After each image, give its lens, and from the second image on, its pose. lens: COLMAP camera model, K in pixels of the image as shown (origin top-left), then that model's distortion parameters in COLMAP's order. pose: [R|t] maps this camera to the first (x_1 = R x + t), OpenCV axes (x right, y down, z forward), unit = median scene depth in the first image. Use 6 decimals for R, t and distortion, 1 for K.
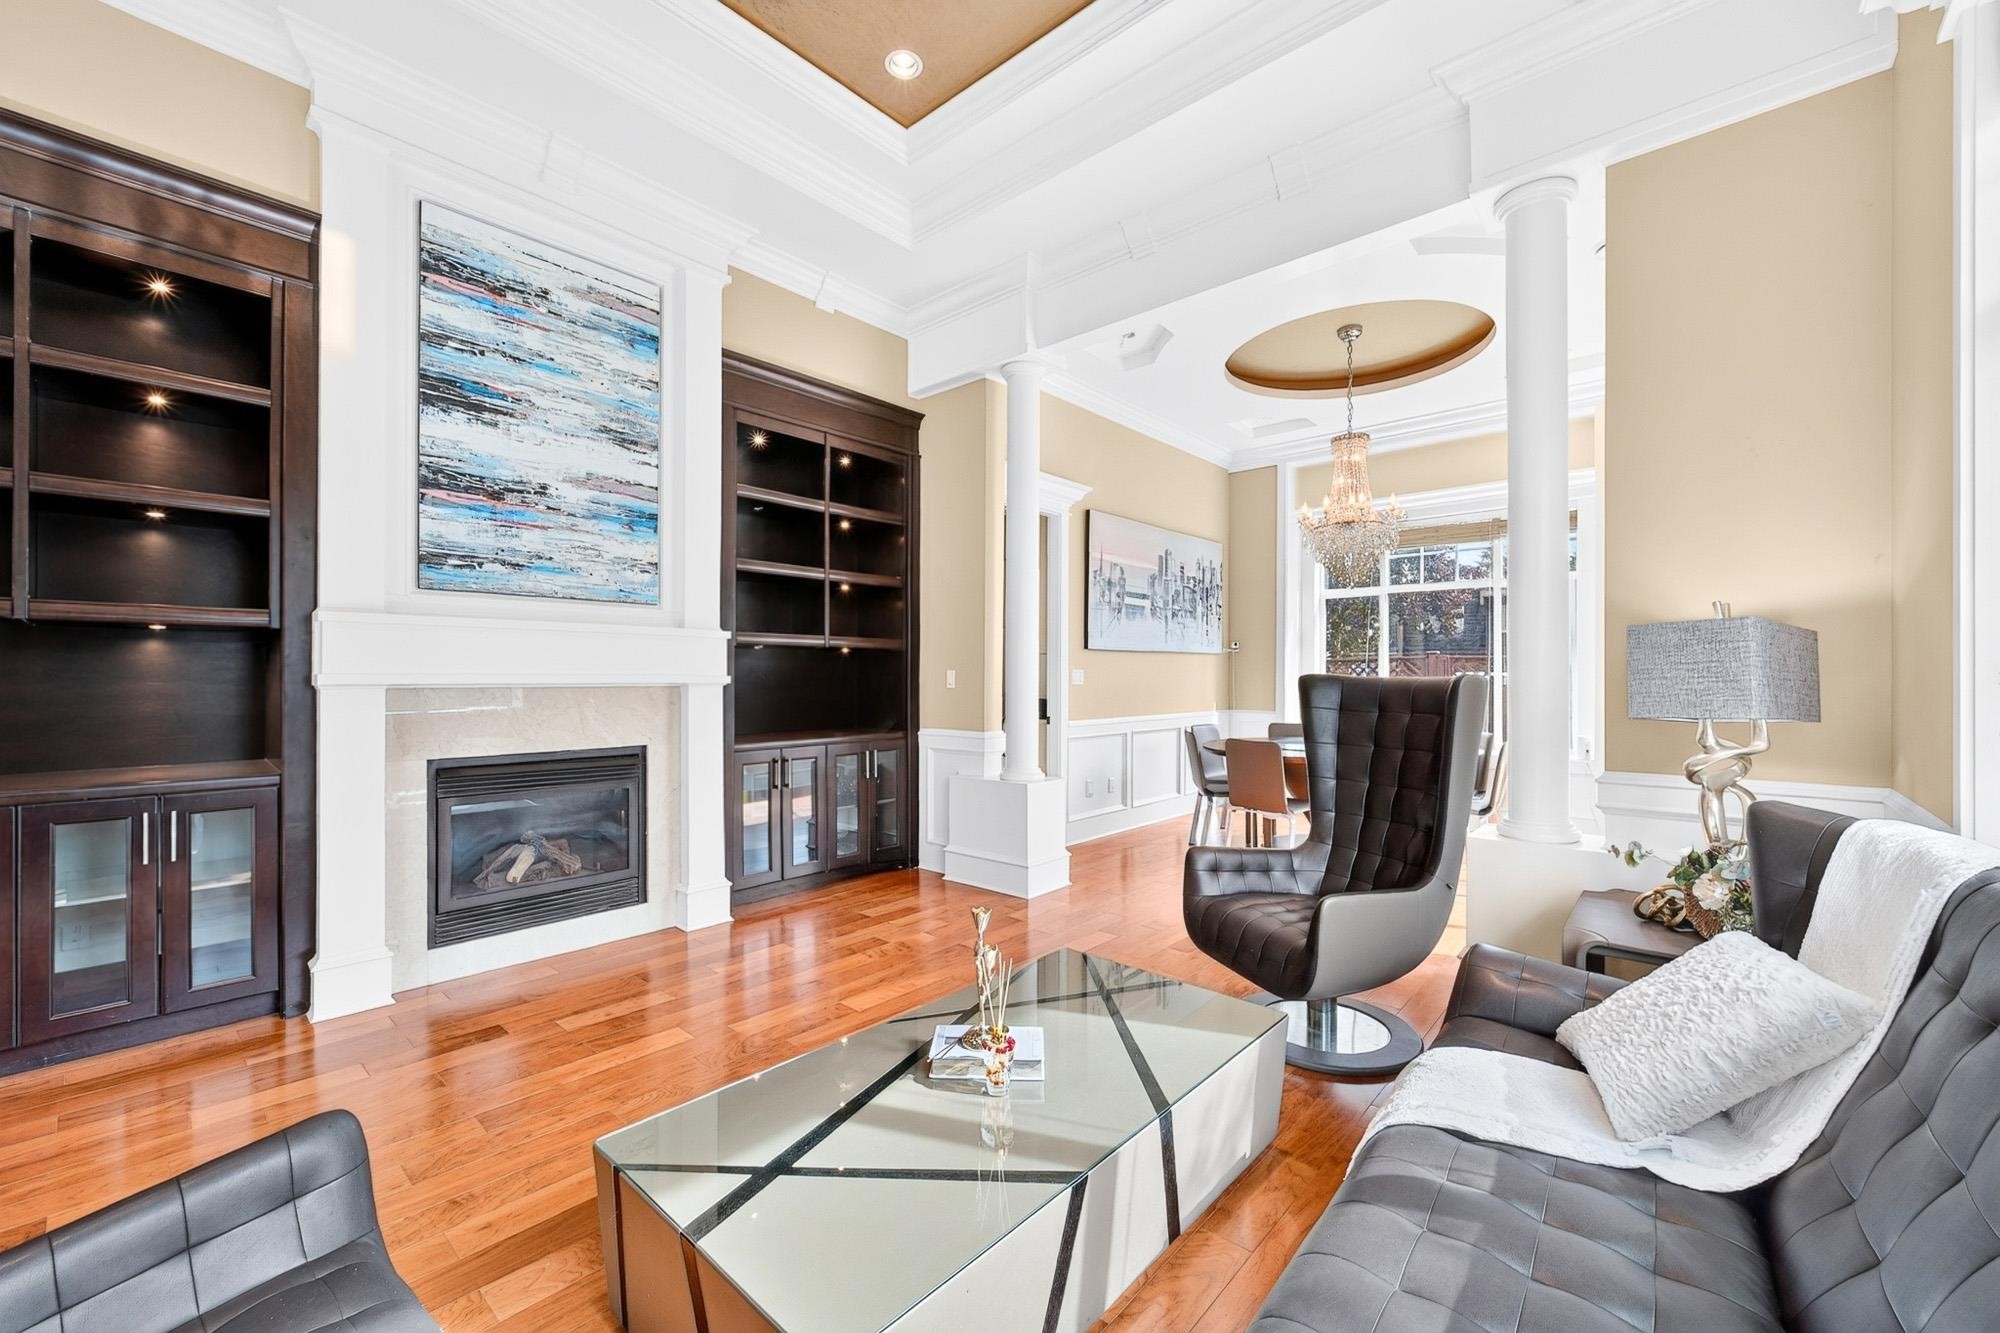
lens RADIAL K [[801.3, 0, 987.9], [0, 801.3, 676.3], [0, 0, 1]] dist [0.001518, -0.001203]
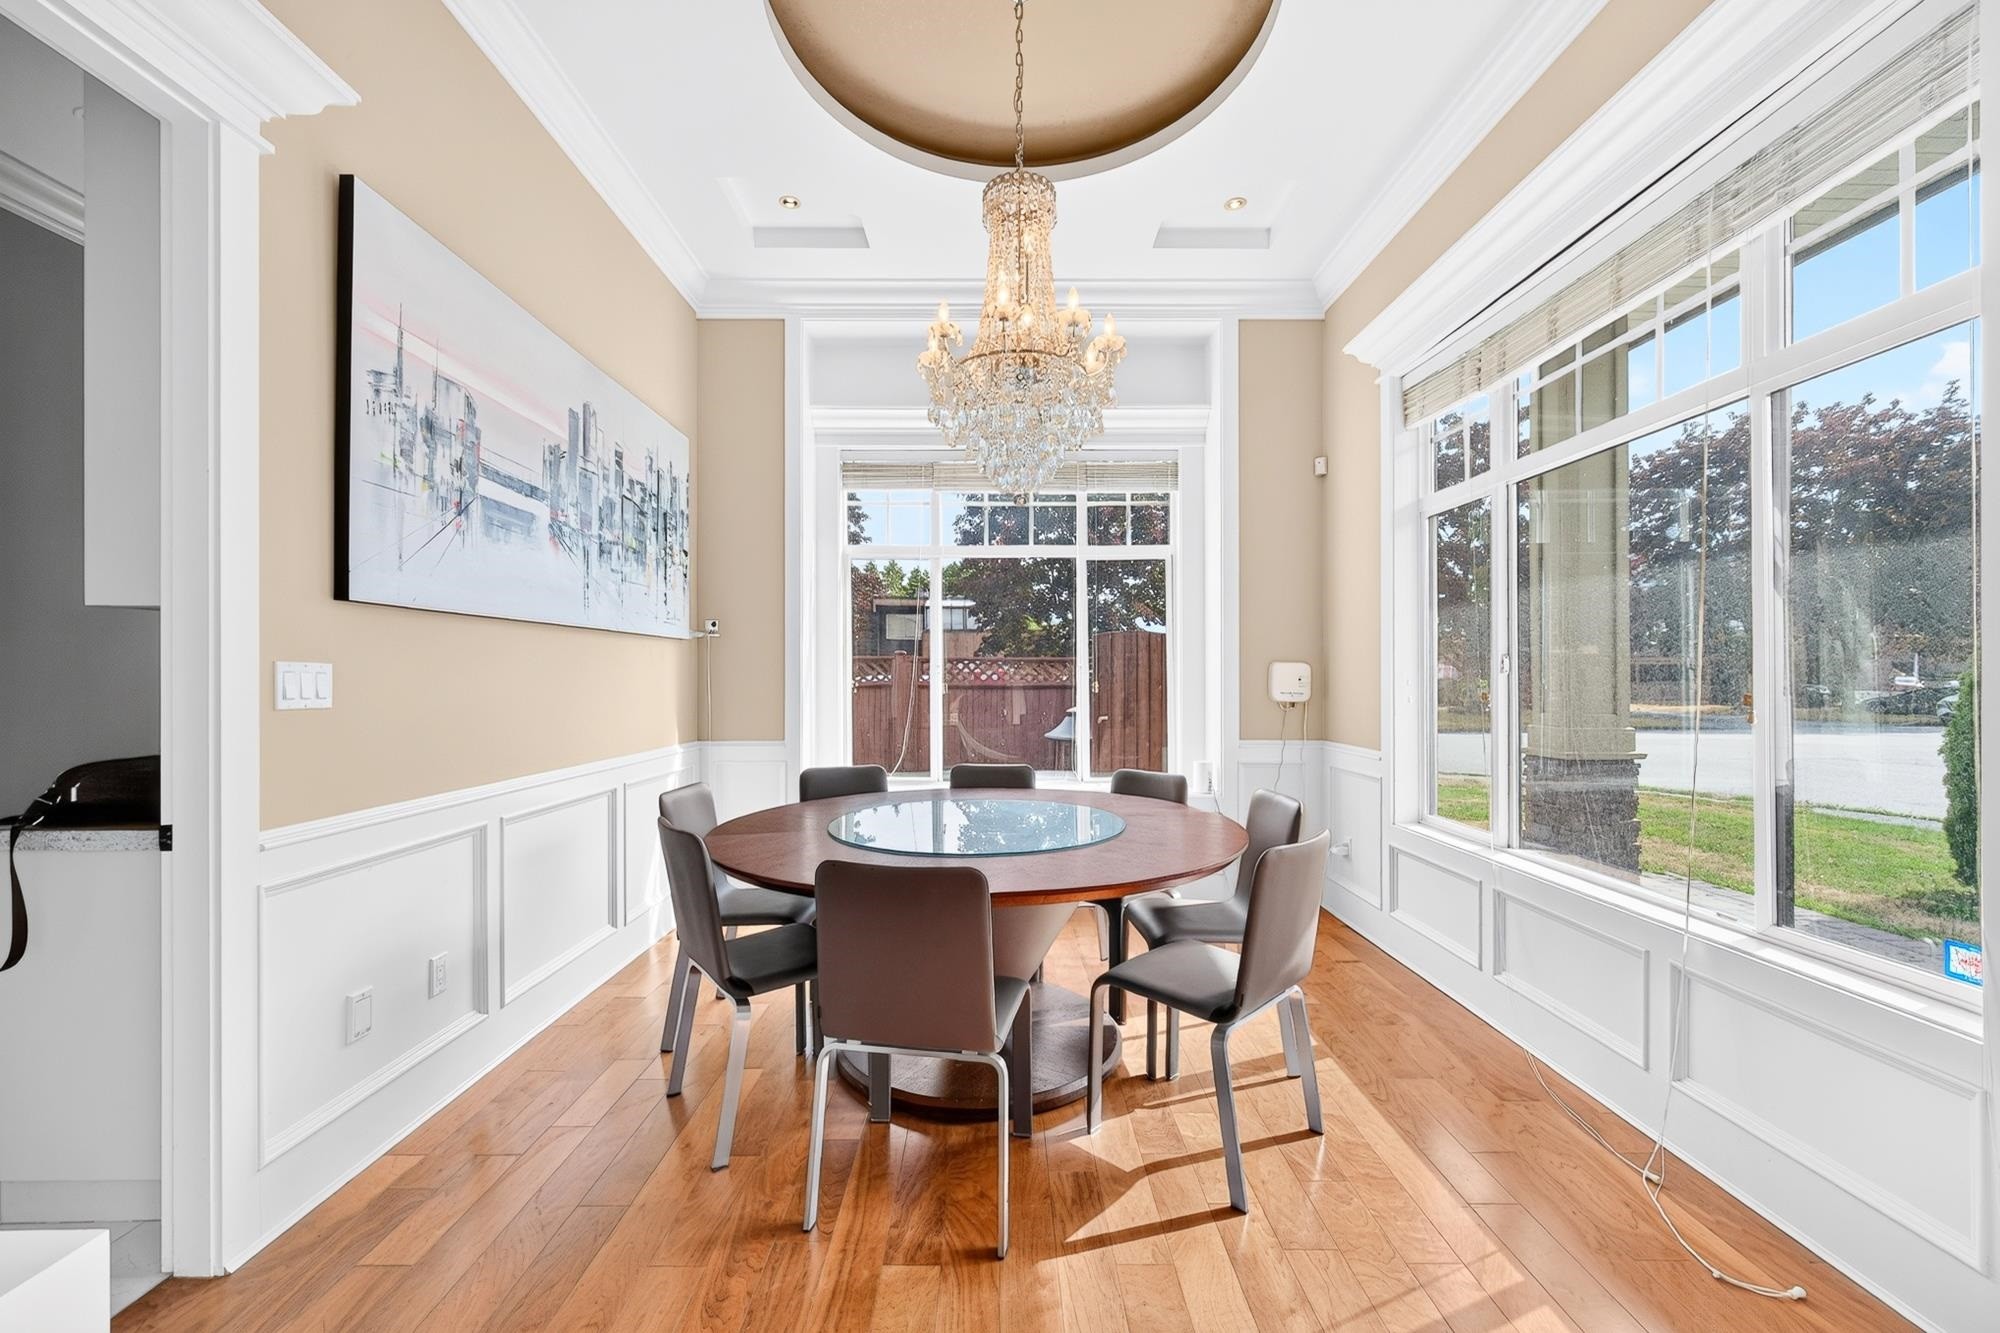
lens RADIAL K [[801.3, 0, 992.9], [0, 801.3, 686.7], [0, 0, 1]] dist [0.001518, -0.001203]
pose [[0.741373, -0.003277, 0.671085, 0.090091], [0.003373, 0.999994, 0.001156, 0.003344], [-0.671085, 0.001406, 0.741379, 0.518345]]
